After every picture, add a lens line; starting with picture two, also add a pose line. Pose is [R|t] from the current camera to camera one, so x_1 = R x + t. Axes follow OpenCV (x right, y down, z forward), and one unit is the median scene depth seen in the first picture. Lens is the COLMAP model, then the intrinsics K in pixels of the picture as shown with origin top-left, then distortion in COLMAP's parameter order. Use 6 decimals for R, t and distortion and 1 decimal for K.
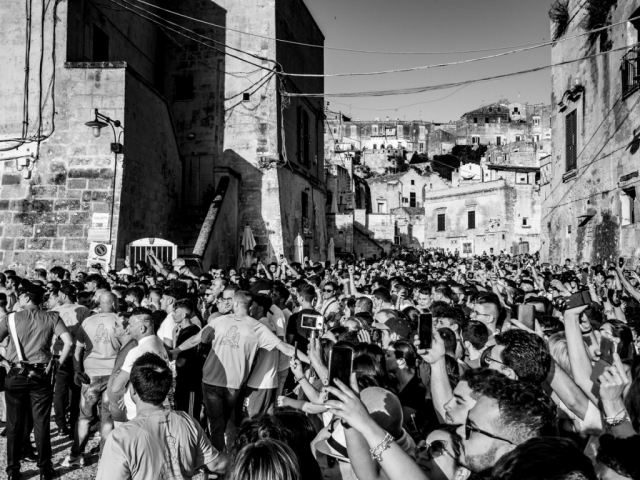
lens RADIAL K [[682.7, 0, 320.0], [0, 682.7, 240.0], [0, 0, 1]] dist [0.005738, 0.010315]
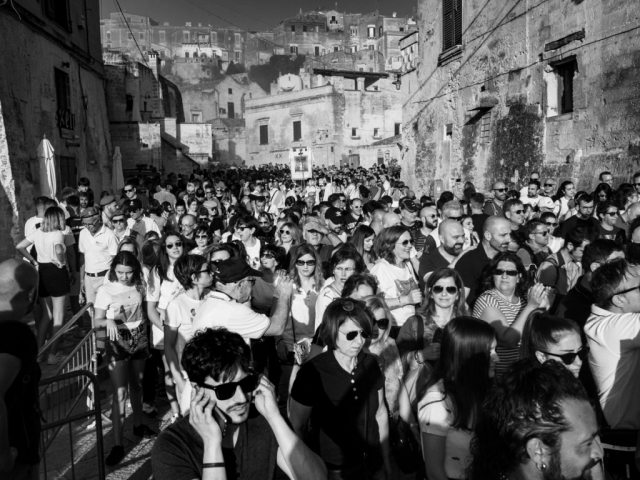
lens RADIAL K [[682.7, 0, 320.0], [0, 682.7, 240.0], [0, 0, 1]] dist [0.005738, 0.010315]
pose [[0.965234, -0.050146, 0.256534, 0.014730], [0.018979, 0.992280, 0.122554, 0.004278], [-0.260699, -0.113424, 0.958734, 0.135834]]
